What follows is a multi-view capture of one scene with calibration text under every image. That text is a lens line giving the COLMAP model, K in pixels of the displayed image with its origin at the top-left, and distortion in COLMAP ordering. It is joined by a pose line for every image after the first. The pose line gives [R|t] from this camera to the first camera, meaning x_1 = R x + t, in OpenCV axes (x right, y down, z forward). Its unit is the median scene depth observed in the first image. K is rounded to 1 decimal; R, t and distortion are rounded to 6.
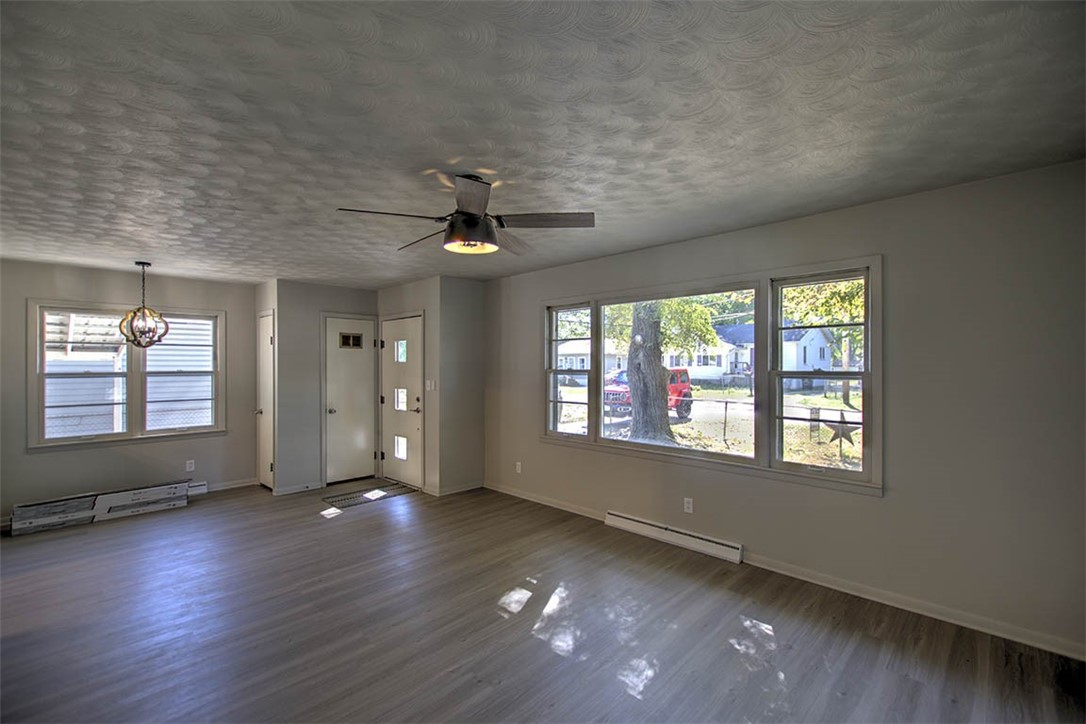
lens RADIAL K [[473.0, 0, 543.0], [0, 473.0, 362.0], [0, 0, 1]] dist [-0.000669, -0.000264]
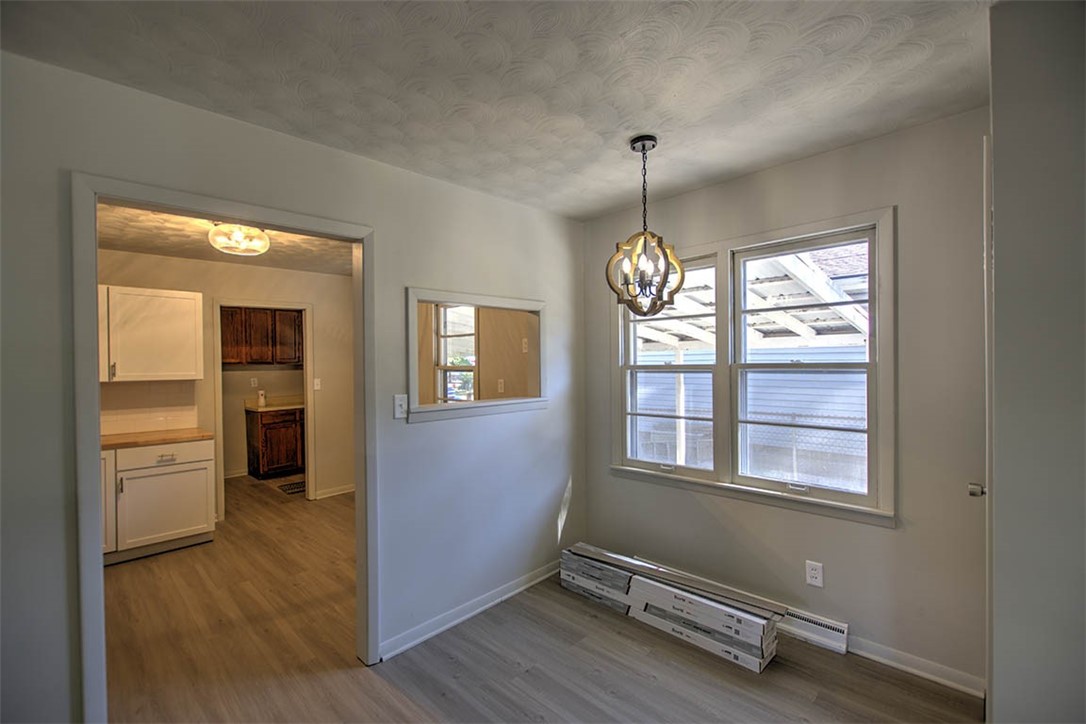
lens RADIAL K [[473.0, 0, 543.0], [0, 473.0, 362.0], [0, 0, 1]] dist [-0.000669, -0.000264]
pose [[0.001409, 0.008753, -0.999961, -0.323528], [0.019227, 0.999777, 0.008778, 0.009795], [0.999814, -0.019238, 0.001241, 0.811543]]
